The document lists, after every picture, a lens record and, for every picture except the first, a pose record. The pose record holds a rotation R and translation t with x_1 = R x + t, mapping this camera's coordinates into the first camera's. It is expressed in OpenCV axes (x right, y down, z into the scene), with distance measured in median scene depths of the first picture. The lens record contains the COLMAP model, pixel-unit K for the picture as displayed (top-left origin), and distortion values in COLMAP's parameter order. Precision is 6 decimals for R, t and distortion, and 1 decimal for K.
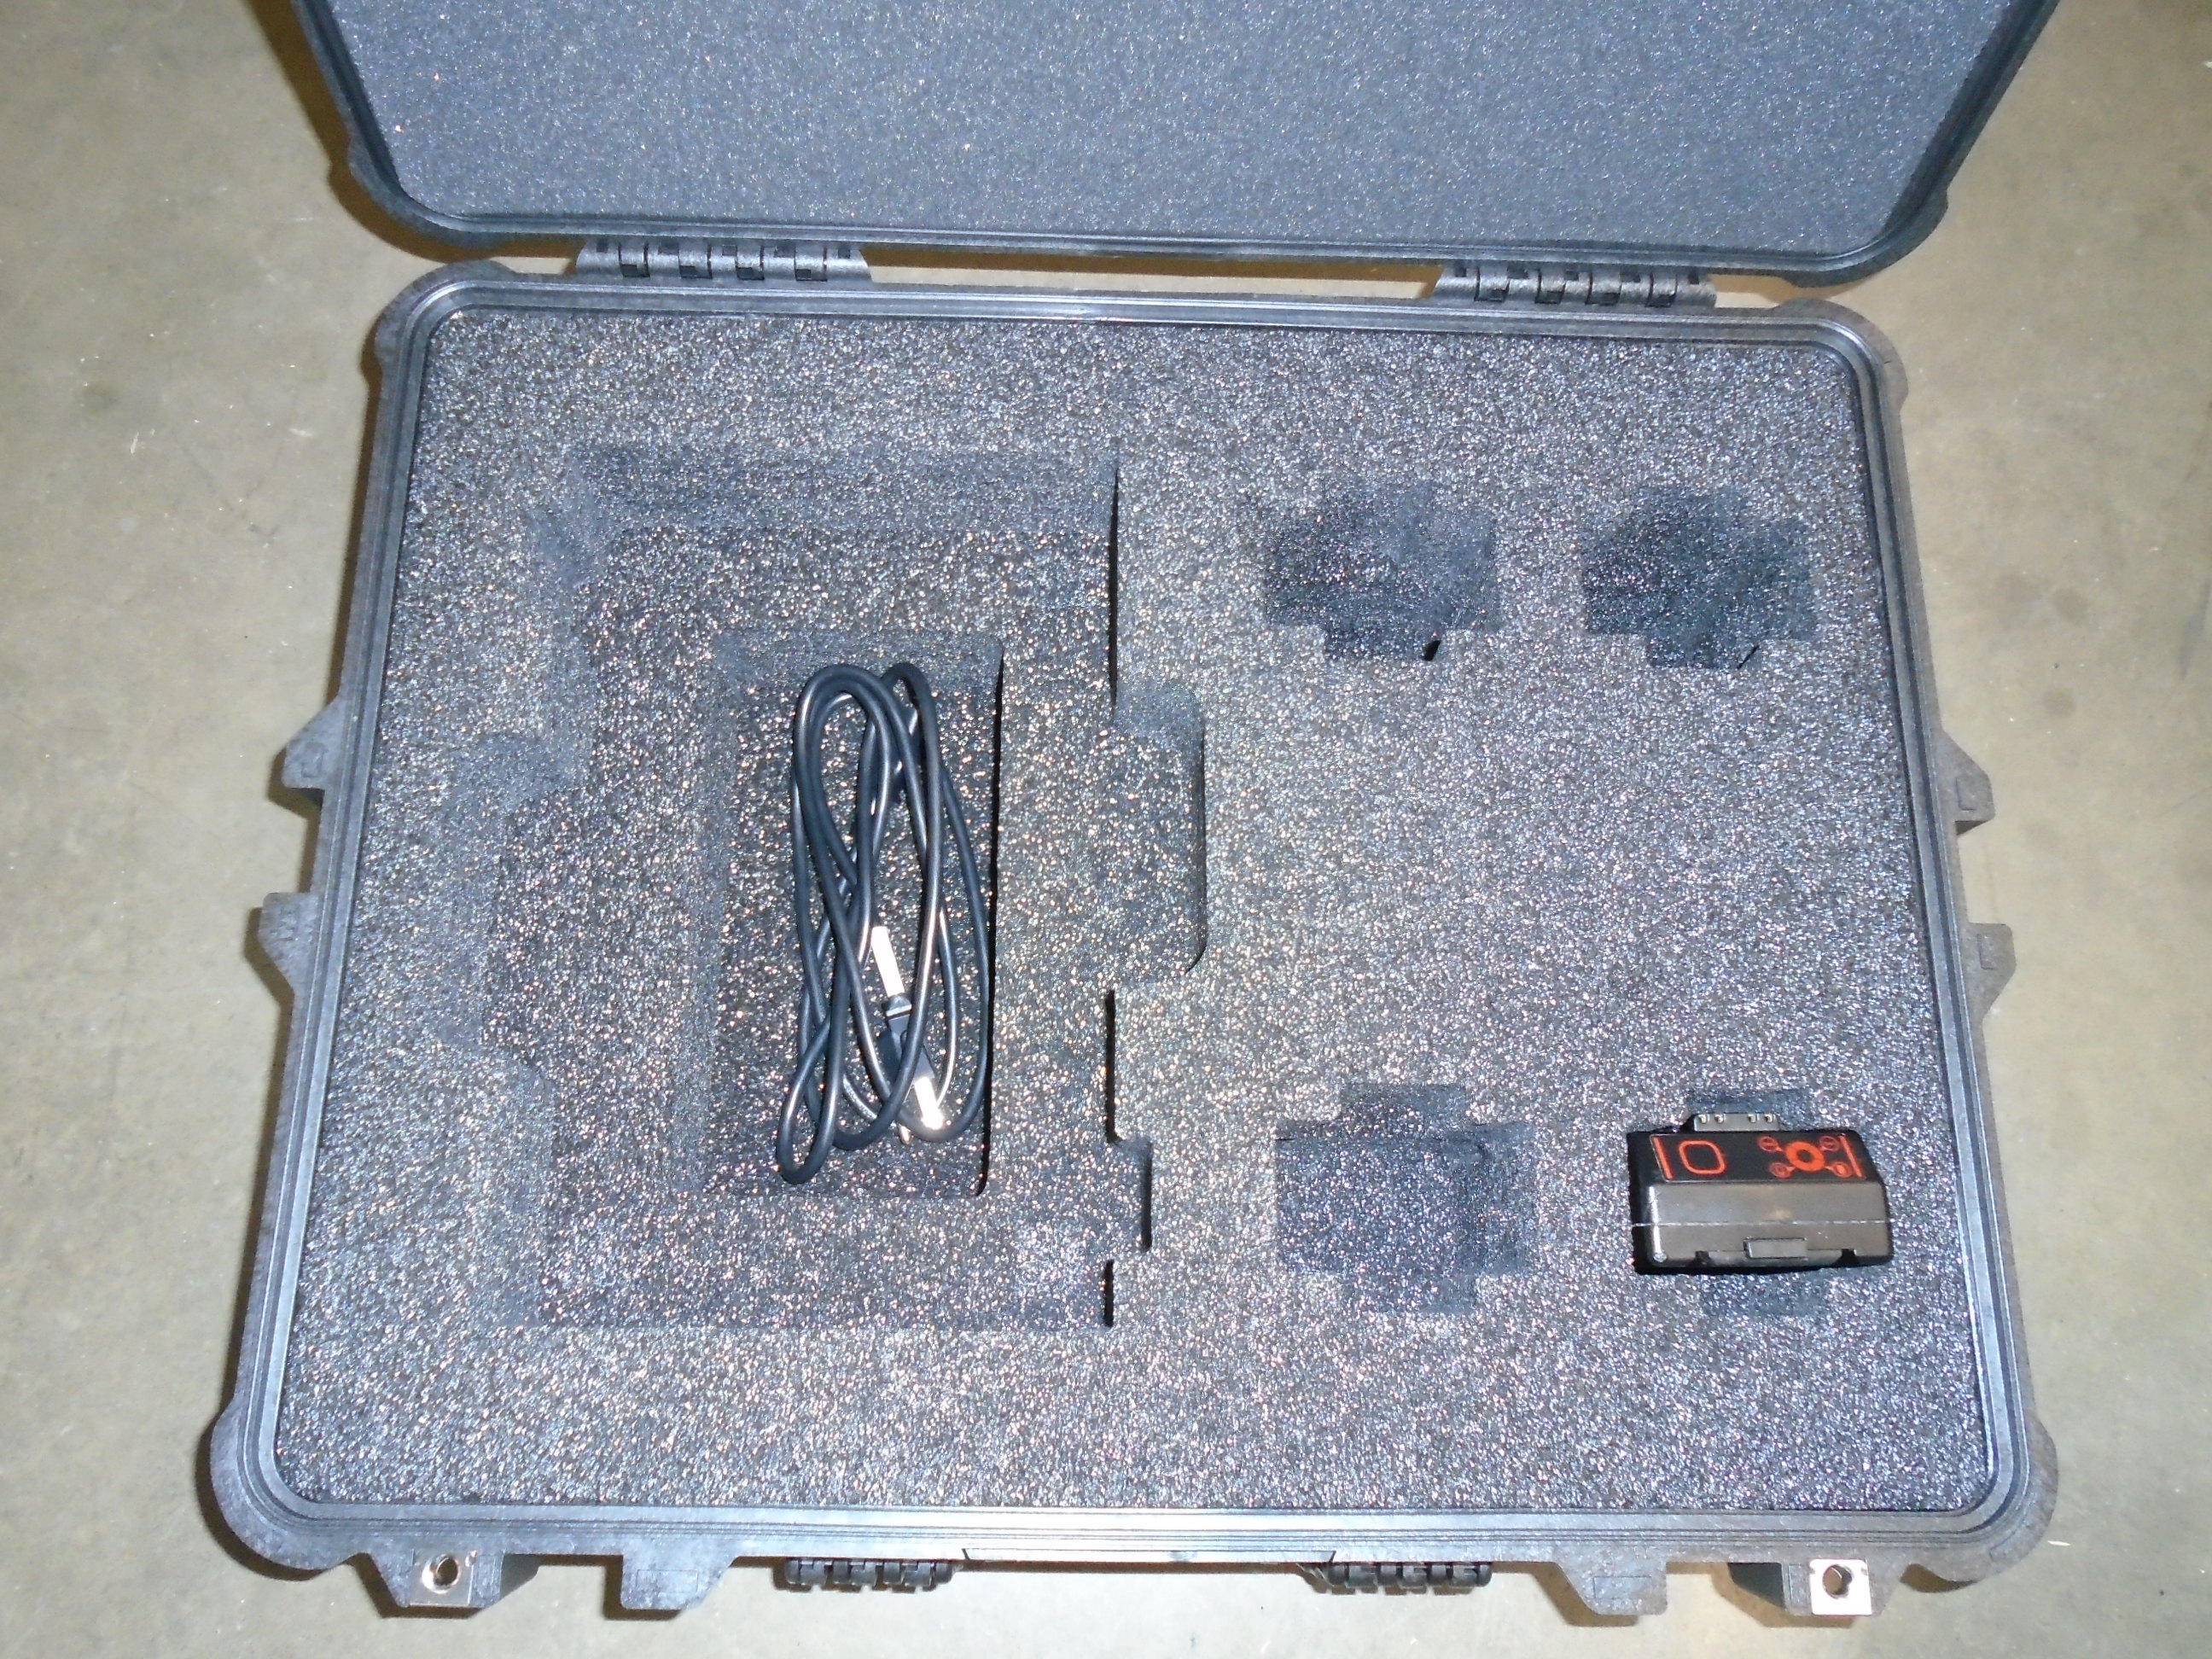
lens RADIAL K [[1687.3, 0, 1103.2], [0, 1687.3, 823.6], [0, 0, 1]] dist [-0.018234, 0.009670]
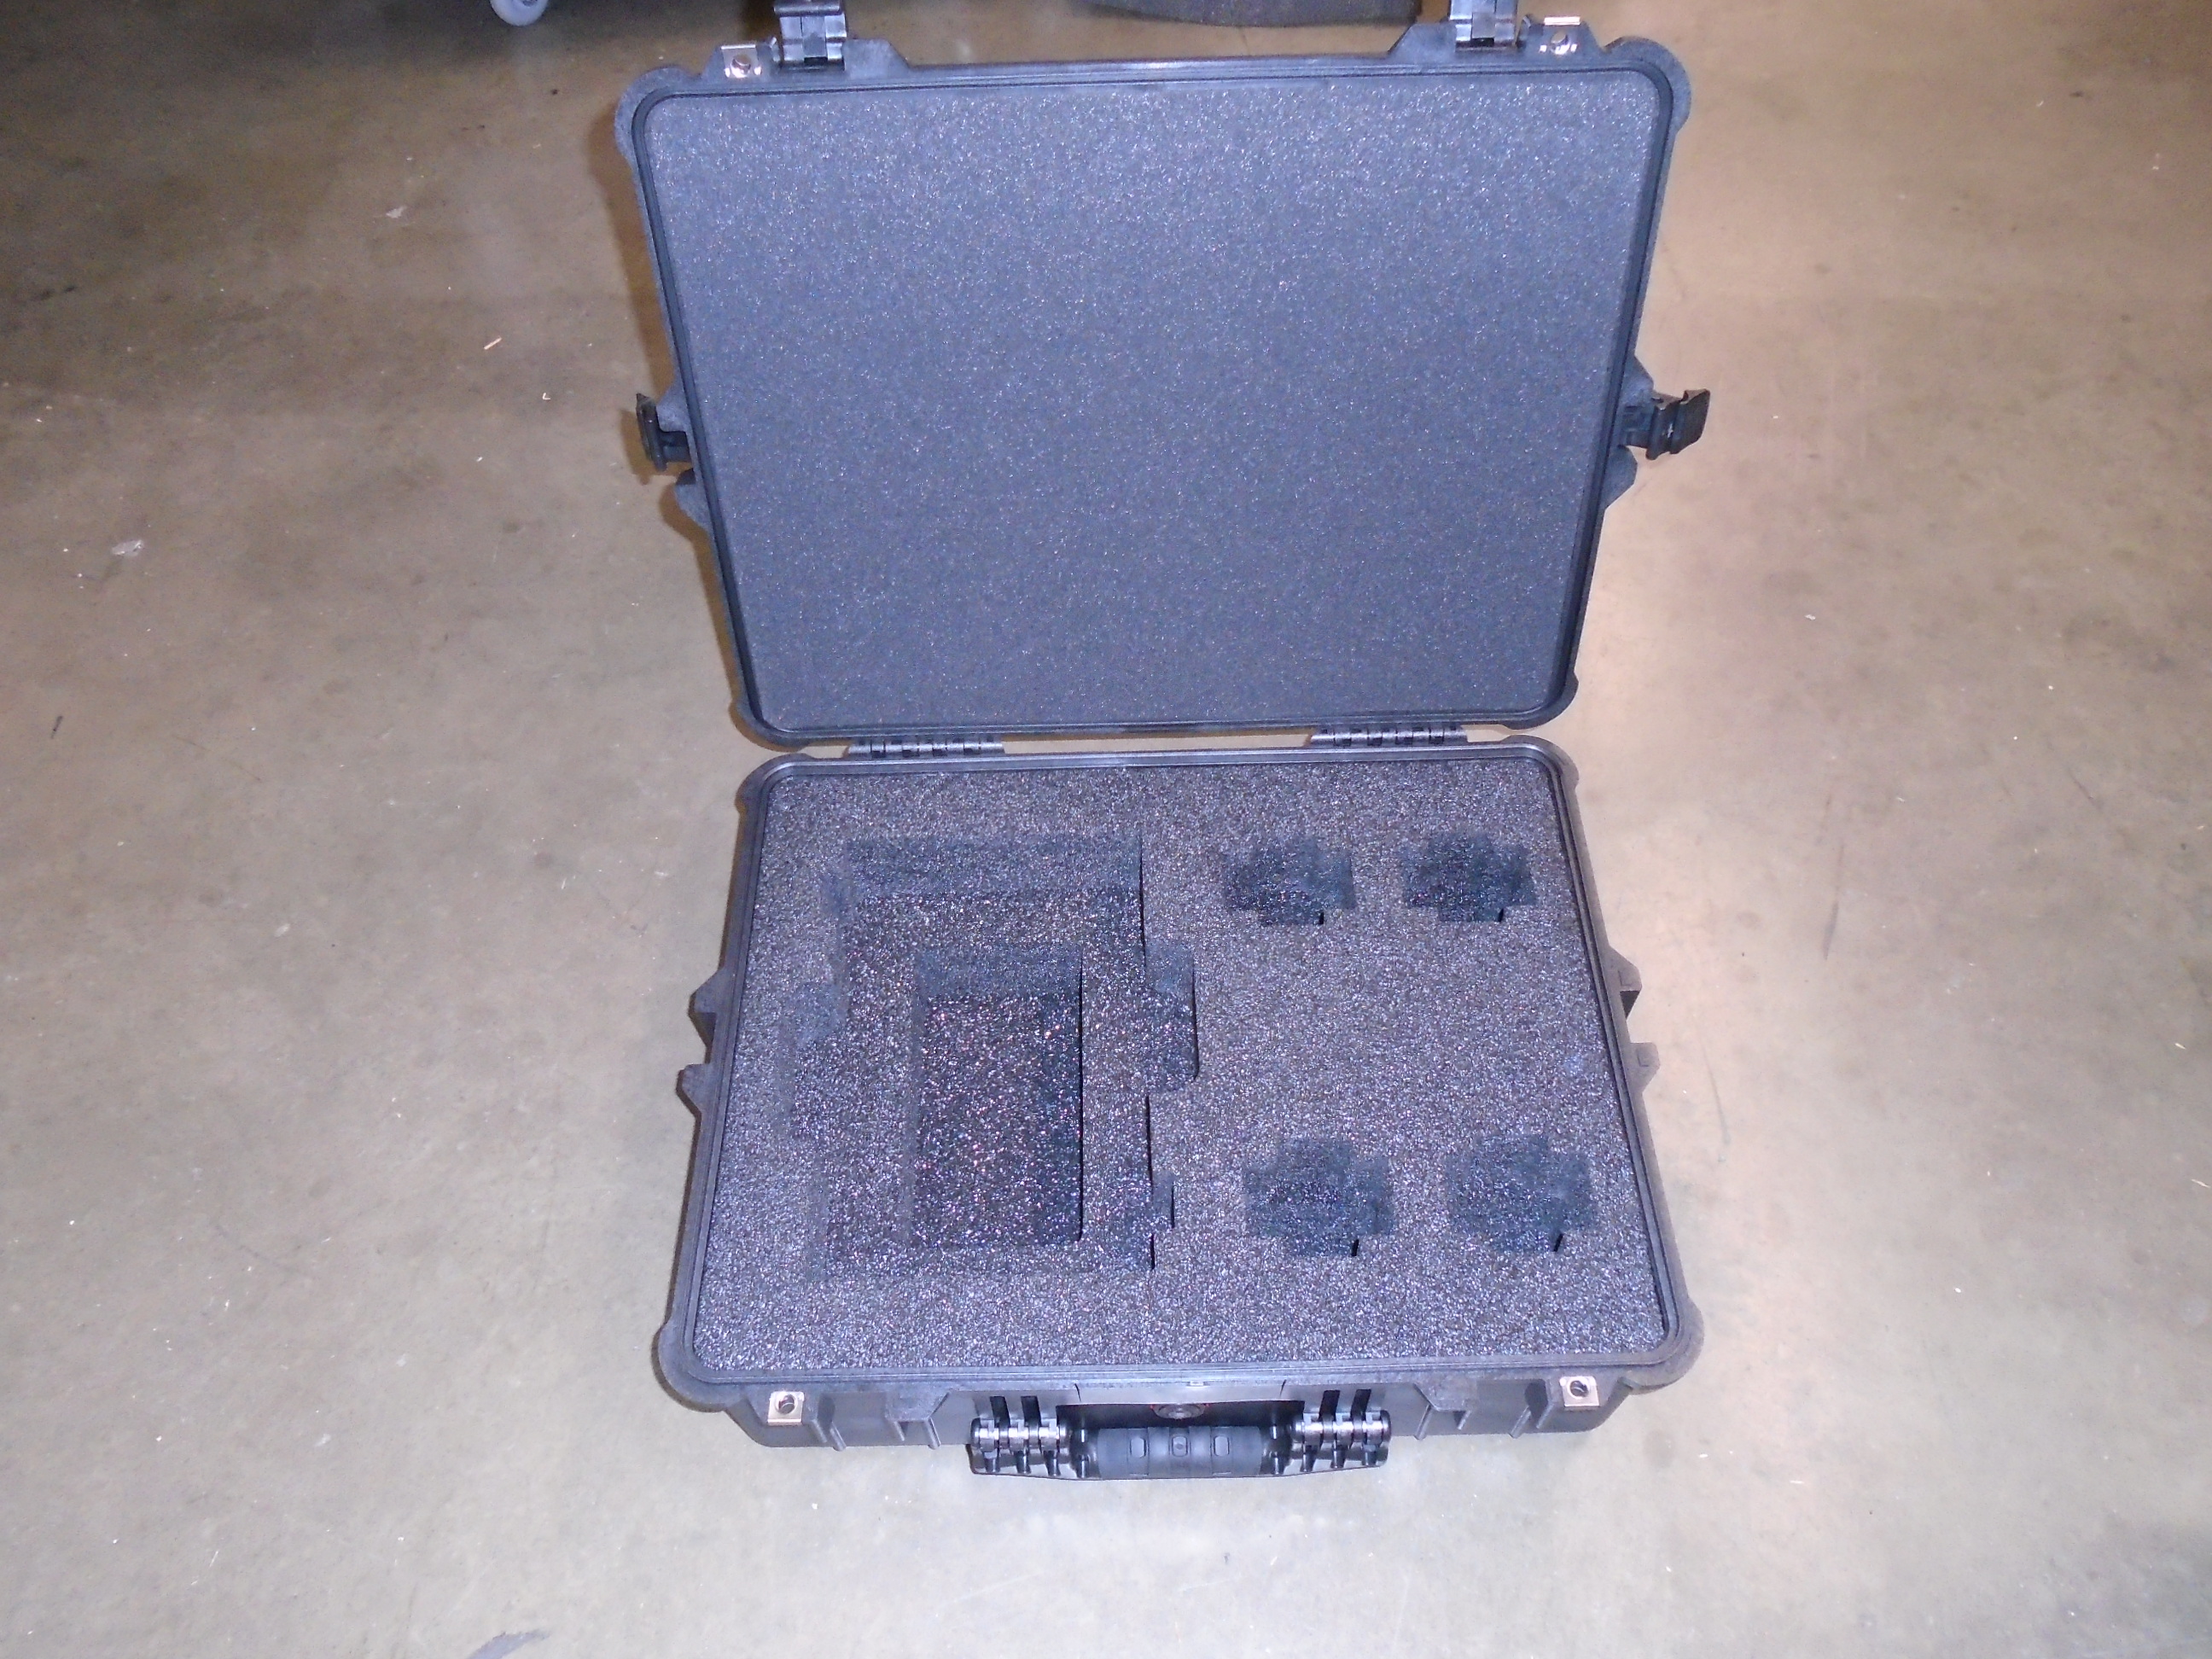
lens RADIAL K [[1687.3, 0, 1103.2], [0, 1687.3, 823.6], [0, 0, 1]] dist [-0.018234, 0.009670]
pose [[0.997863, -0.052880, -0.038381, 0.039225], [0.035863, 0.934255, -0.354799, 0.433155], [0.054619, 0.352664, 0.934155, -0.735440]]
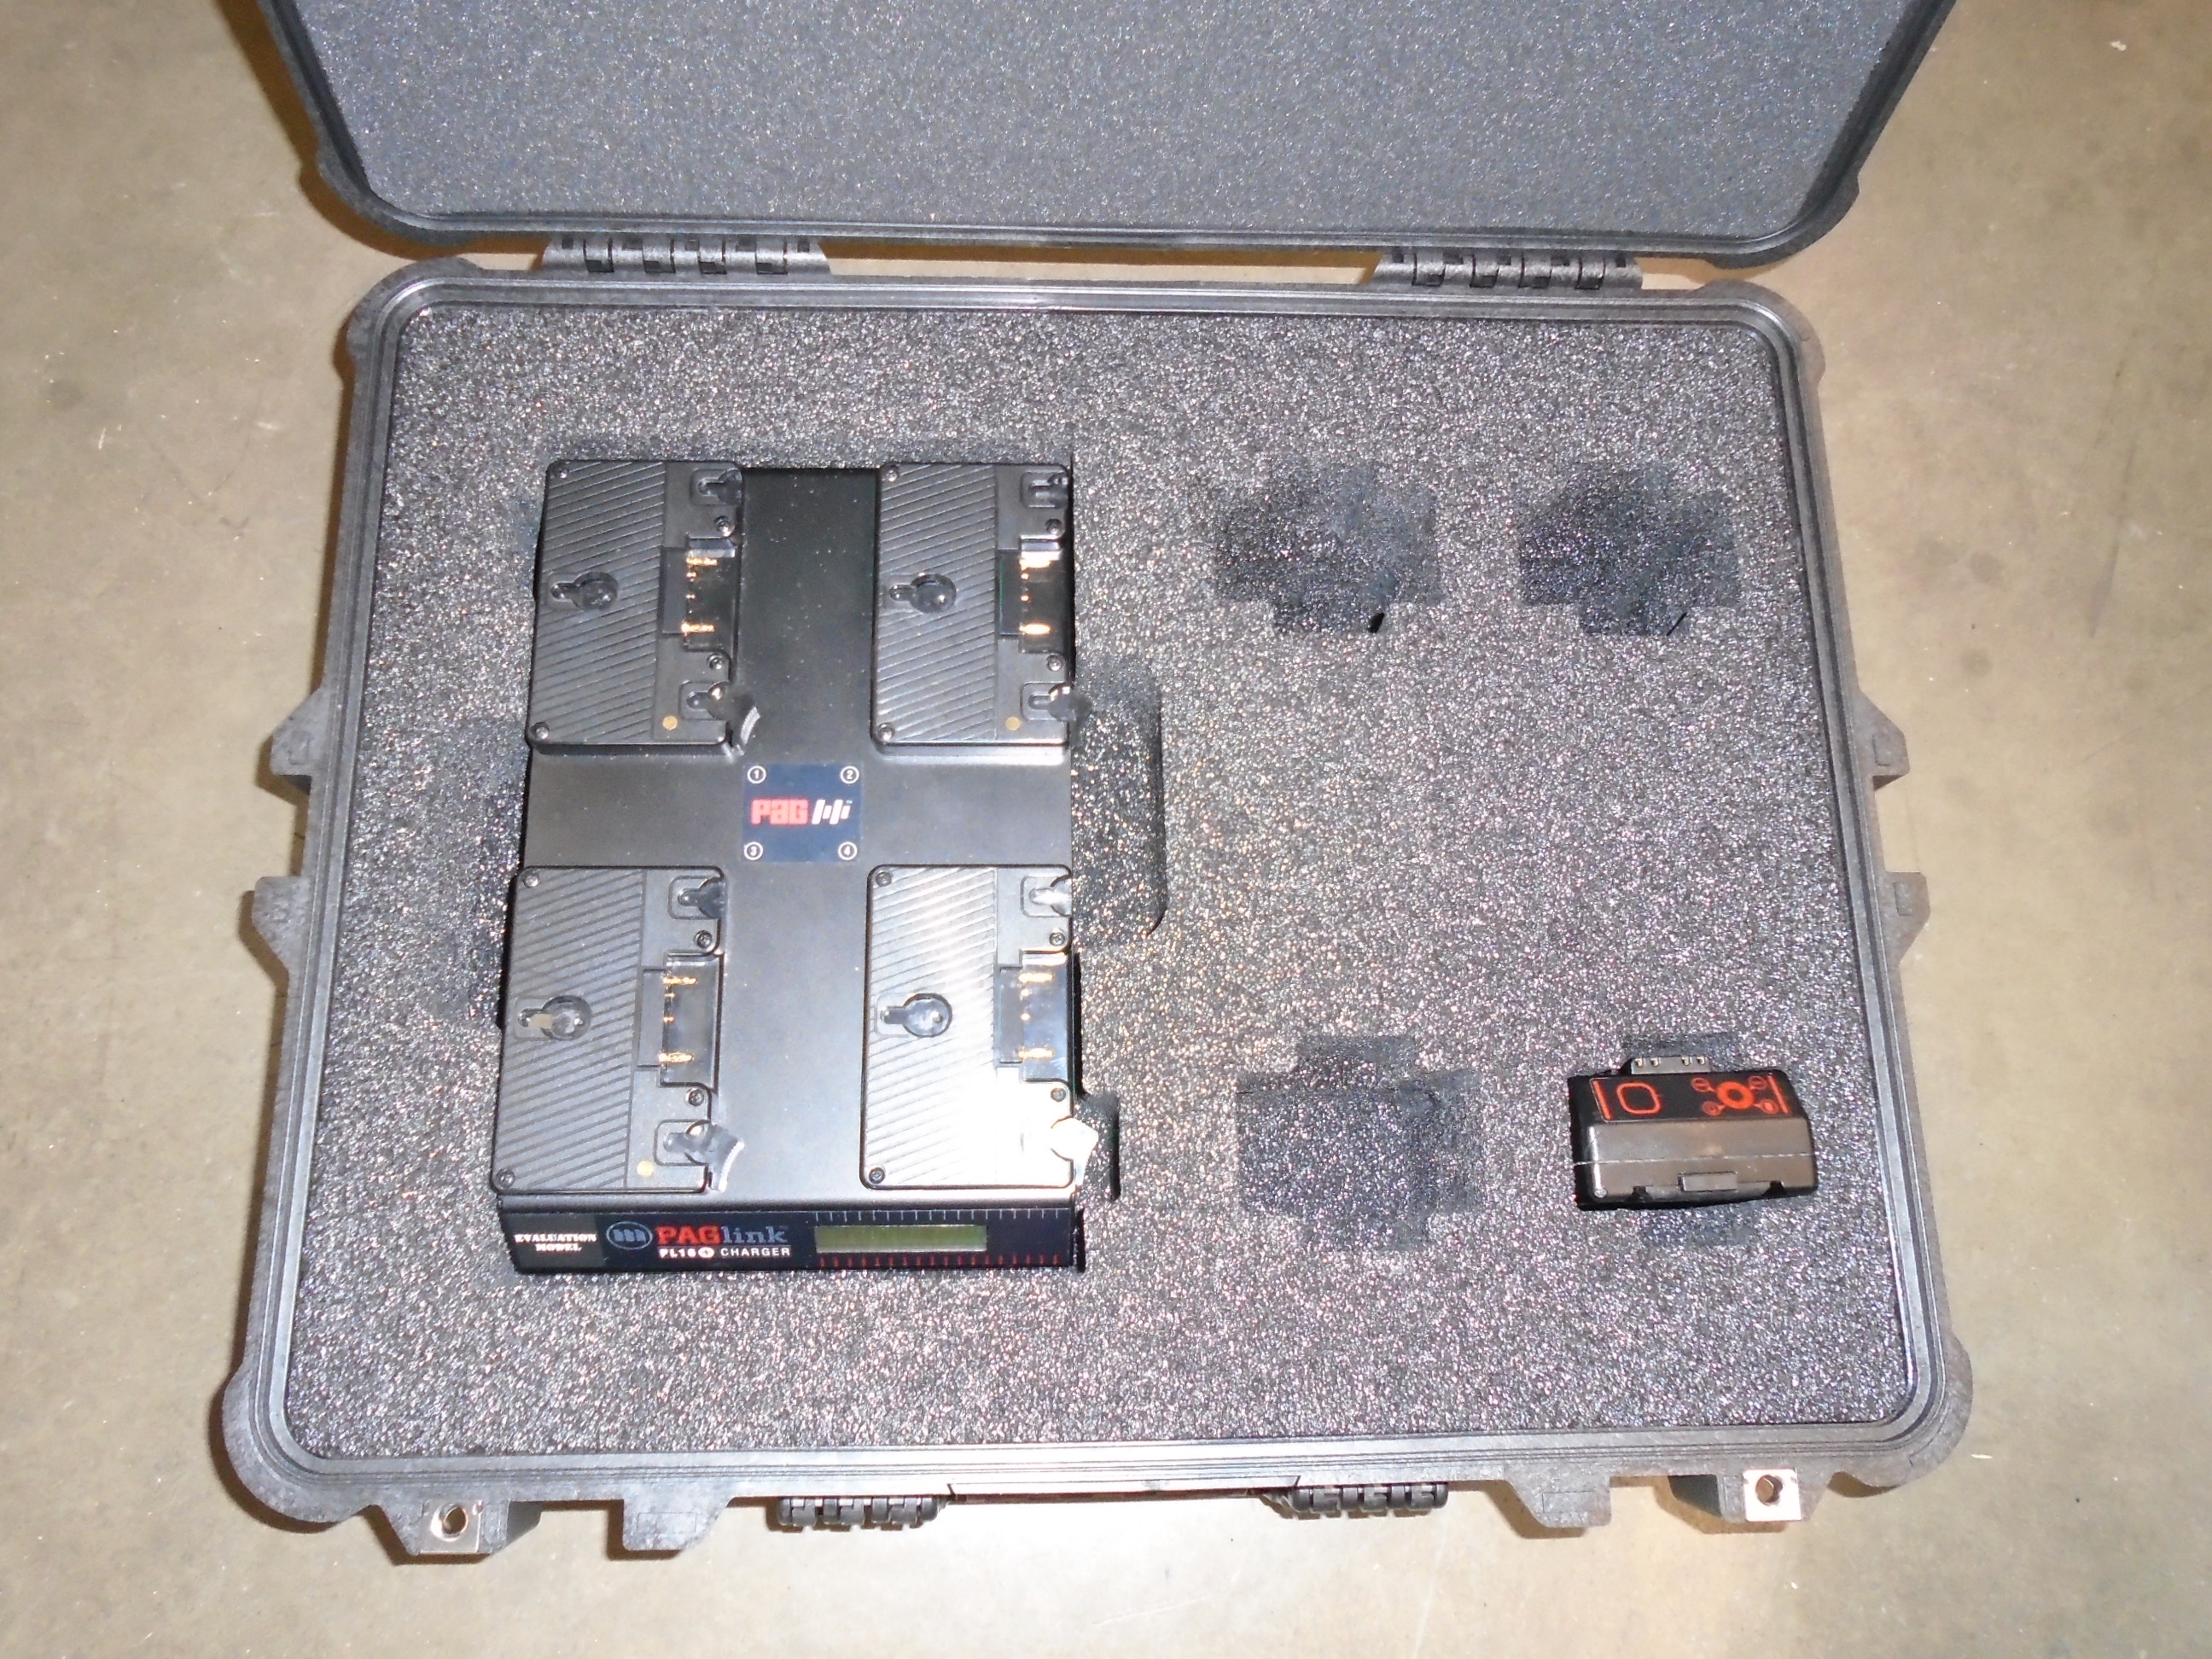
lens RADIAL K [[1687.3, 0, 1103.2], [0, 1687.3, 823.6], [0, 0, 1]] dist [-0.018234, 0.009670]
pose [[0.999450, -0.019948, 0.026486, -0.004844], [0.019541, 0.999688, 0.015530, 0.002257], [-0.026788, -0.015004, 0.999529, -0.043271]]
